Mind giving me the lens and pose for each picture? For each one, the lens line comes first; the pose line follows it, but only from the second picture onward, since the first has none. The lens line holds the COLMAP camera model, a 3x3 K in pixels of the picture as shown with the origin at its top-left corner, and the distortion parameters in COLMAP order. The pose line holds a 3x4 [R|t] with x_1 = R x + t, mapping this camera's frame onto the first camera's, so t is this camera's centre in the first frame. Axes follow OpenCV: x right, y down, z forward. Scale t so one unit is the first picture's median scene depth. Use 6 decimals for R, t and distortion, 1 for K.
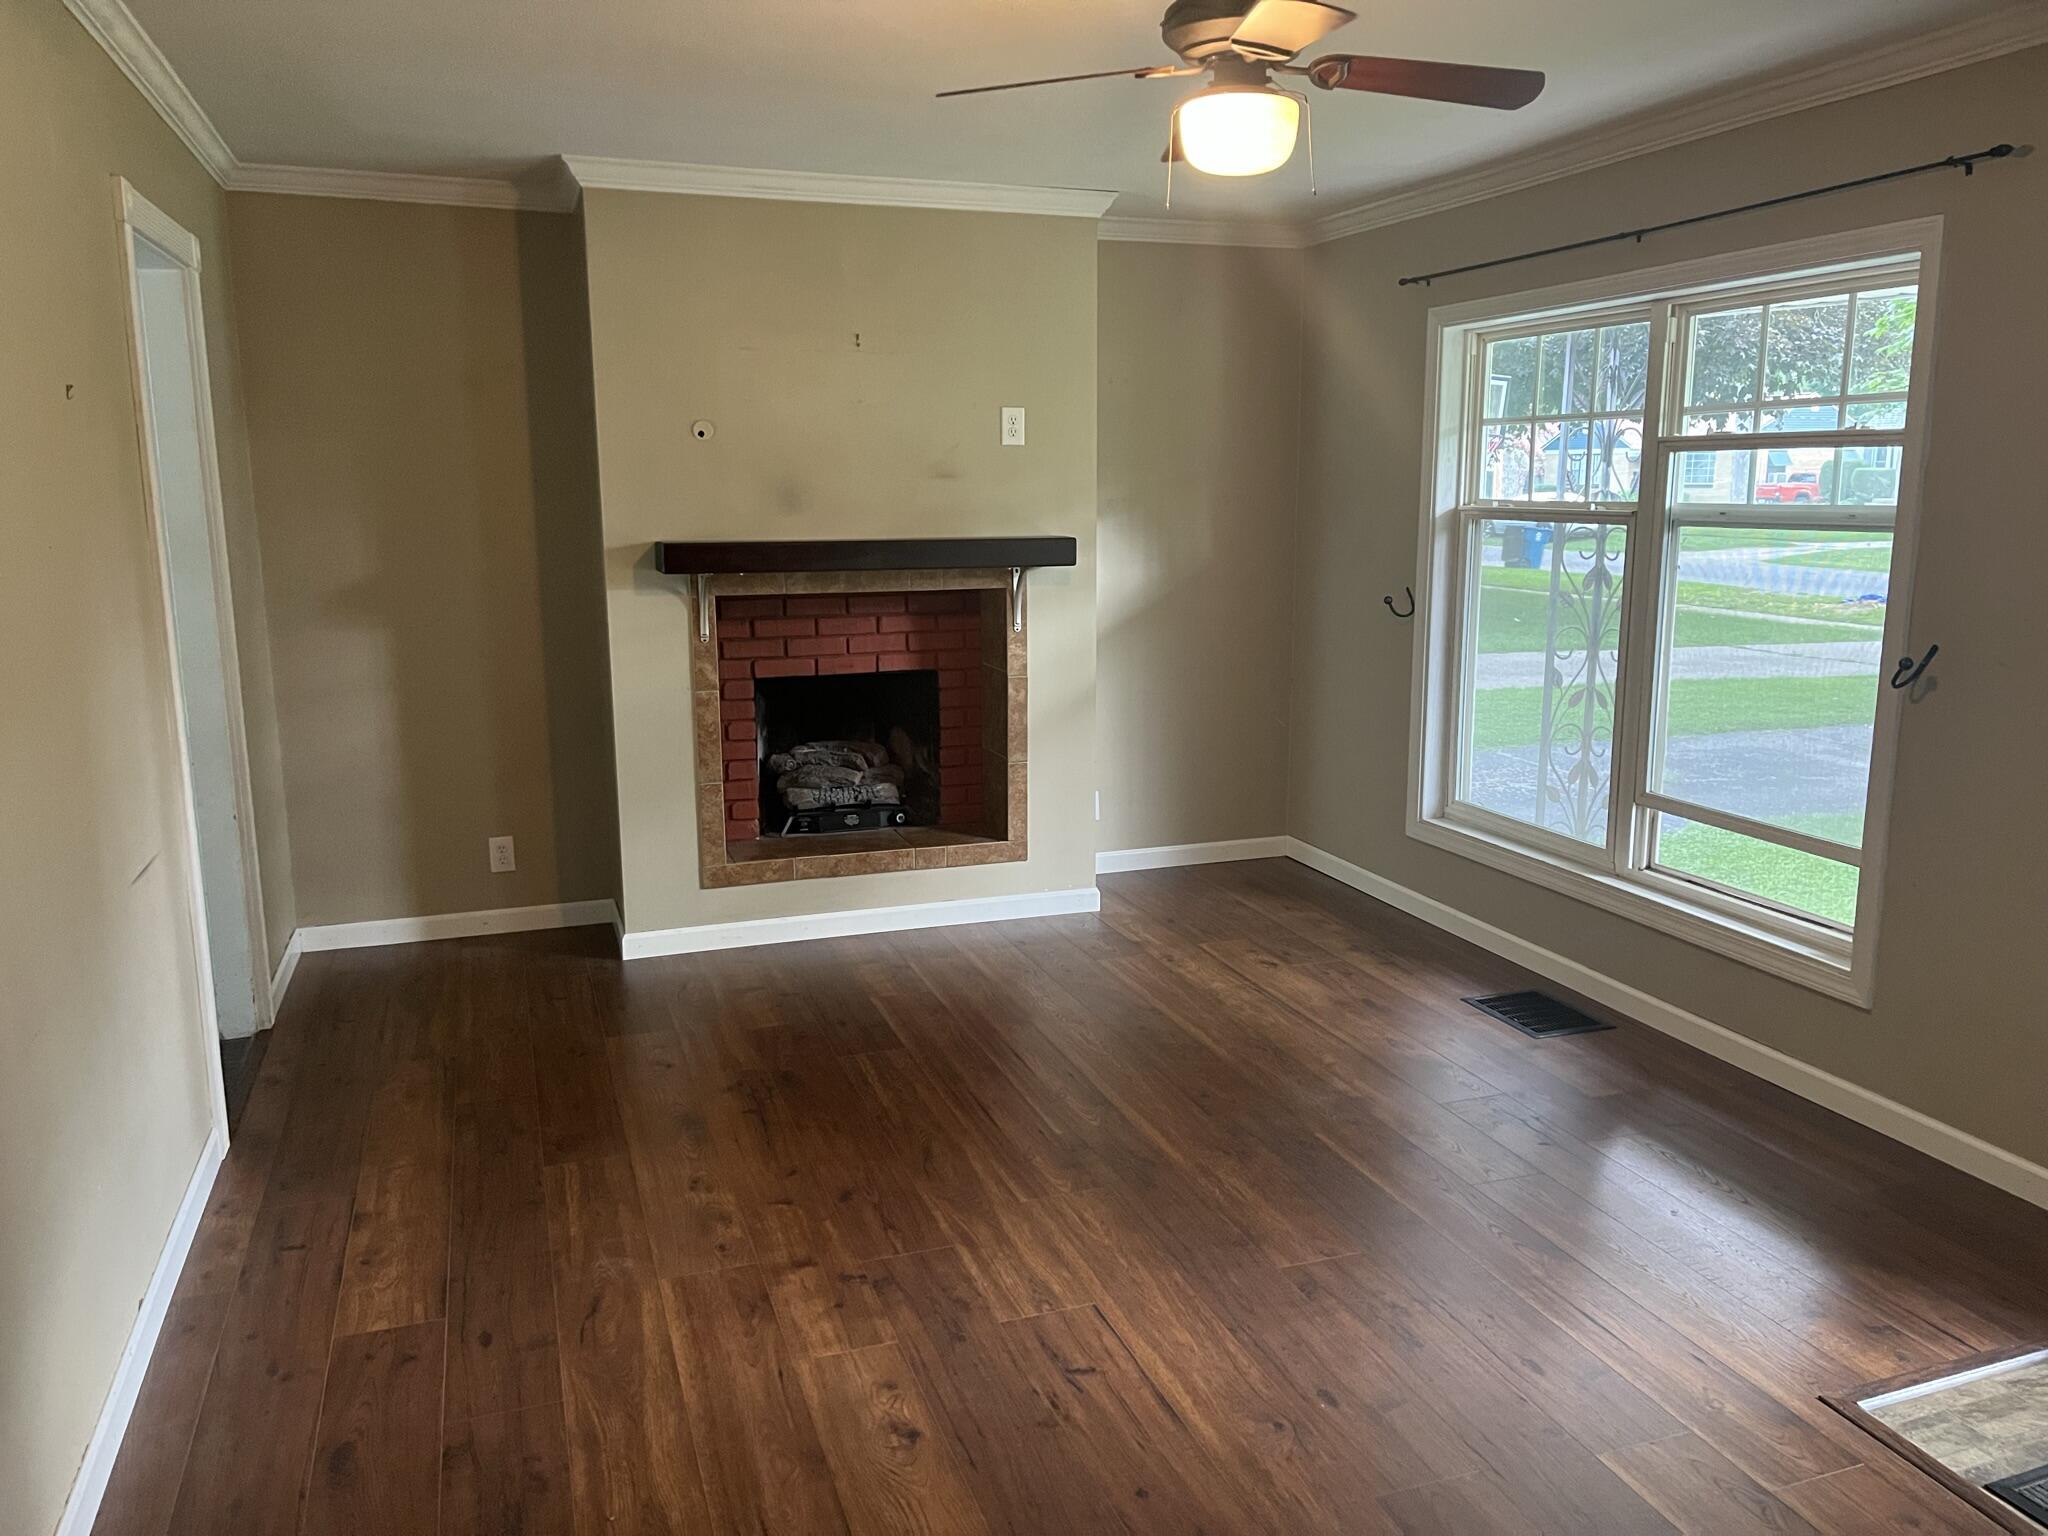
lens RADIAL K [[1525.1, 0, 1019.7], [0, 1525.1, 772.7], [0, 0, 1]] dist [0.114410, -0.146988]
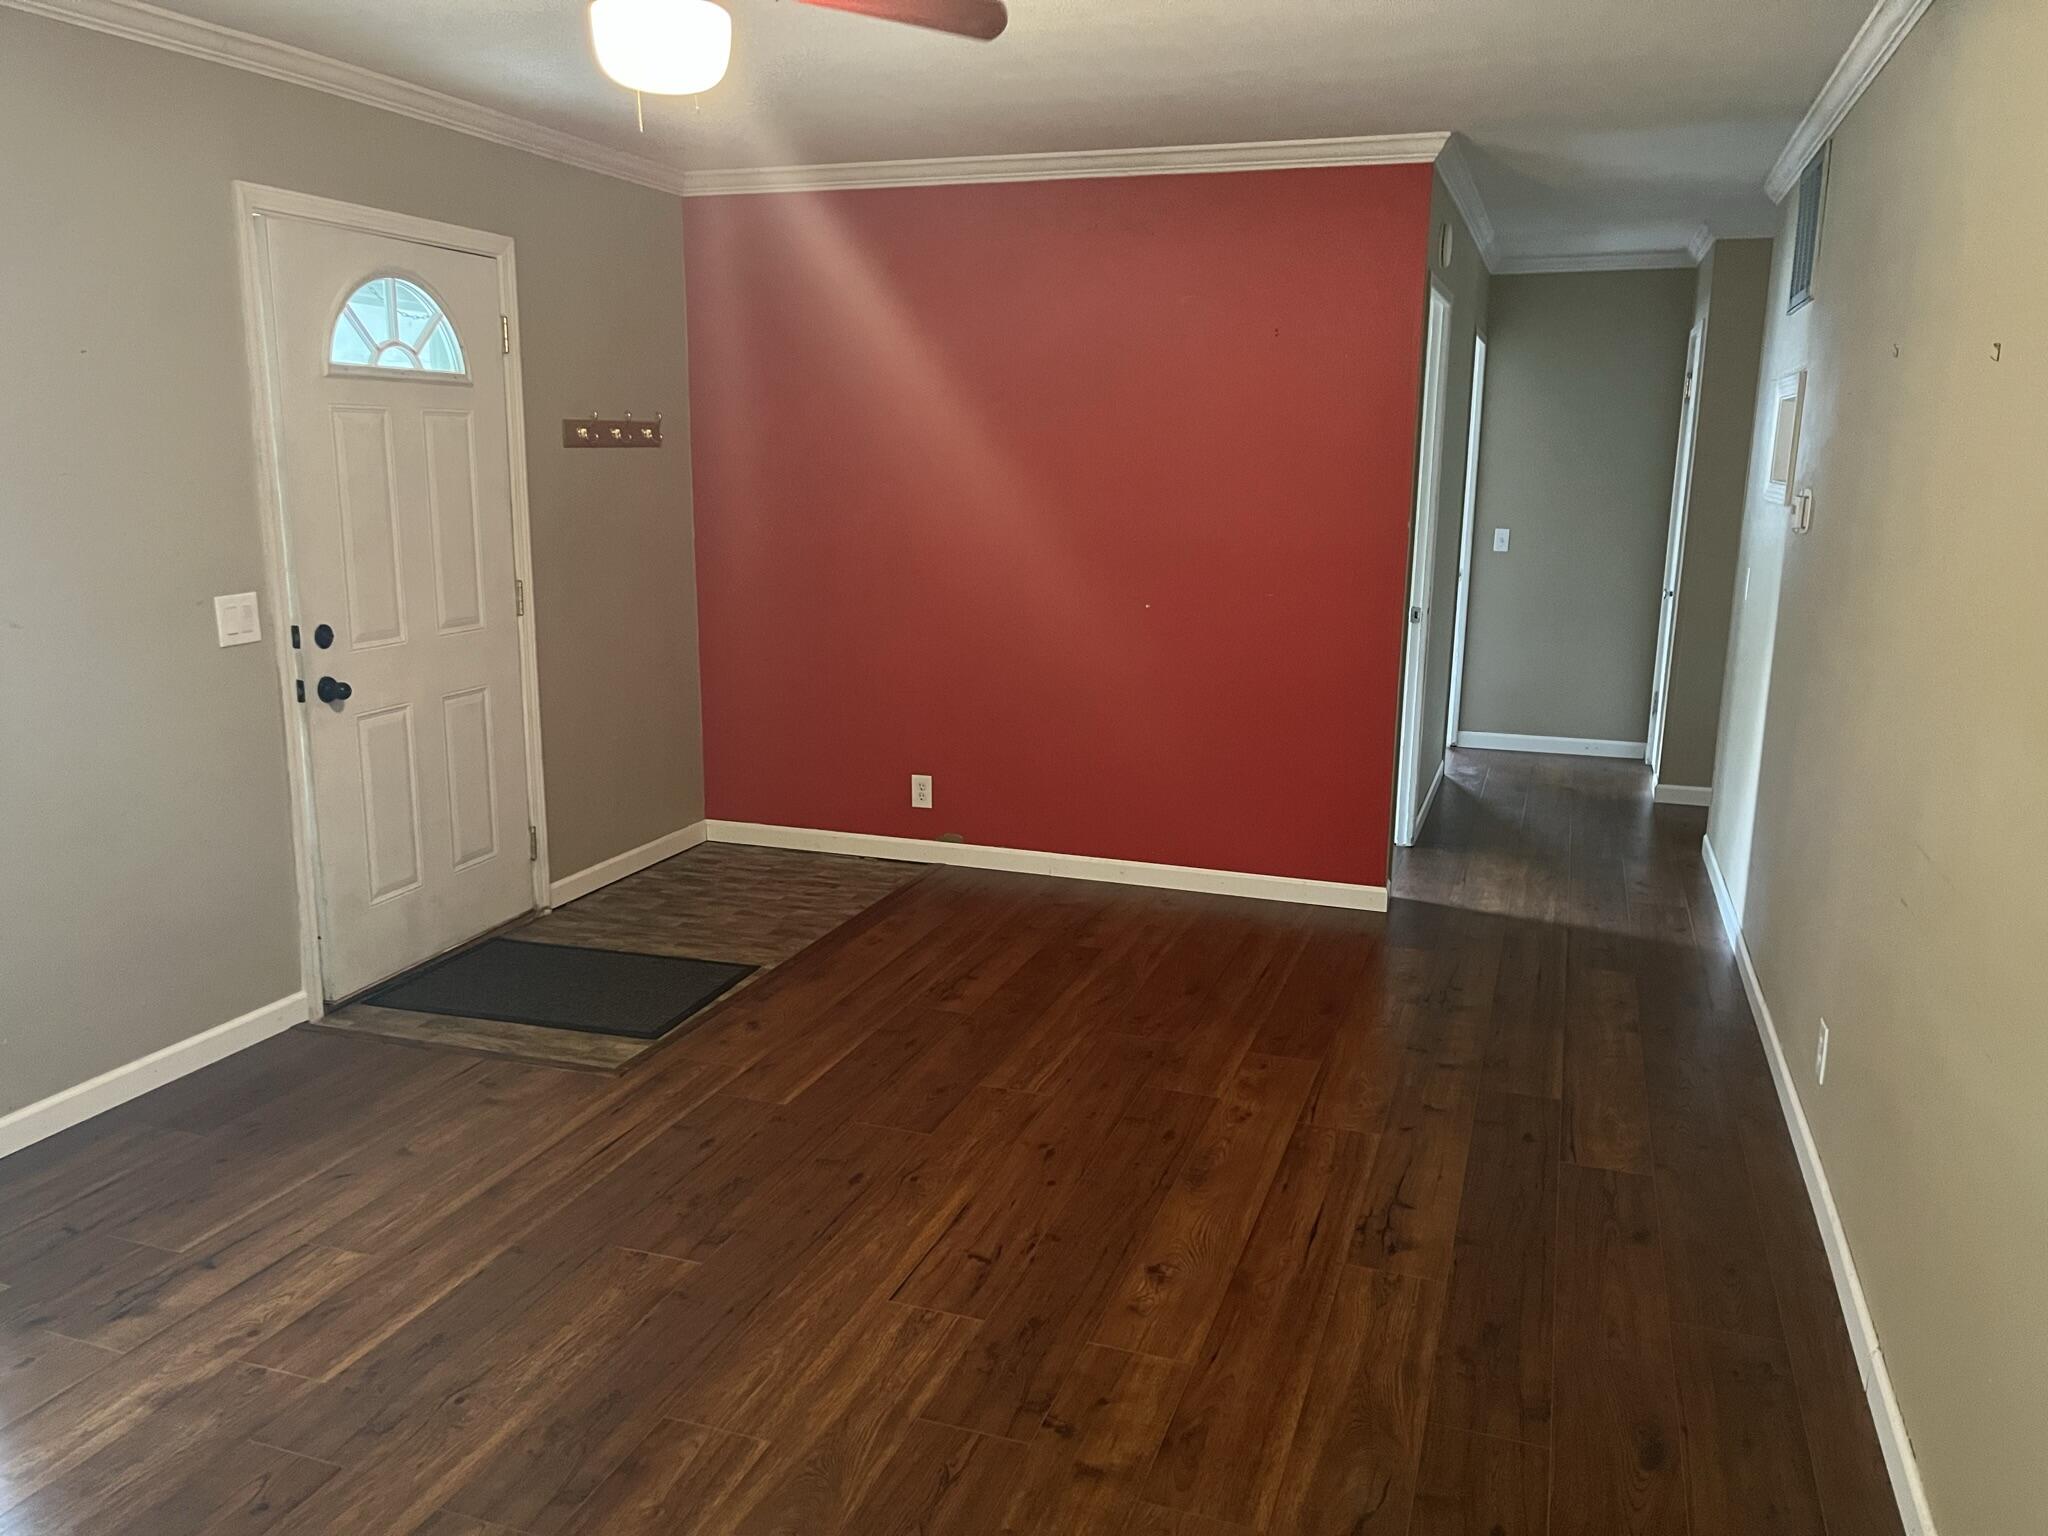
lens RADIAL K [[1525.1, 0, 1019.7], [0, 1525.1, 772.7], [0, 0, 1]] dist [0.114410, -0.146988]
pose [[-0.775823, -0.138112, 0.615649, -0.620472], [0.110830, 0.930747, 0.348465, -0.322976], [-0.621140, 0.338579, -0.706788, 1.659916]]
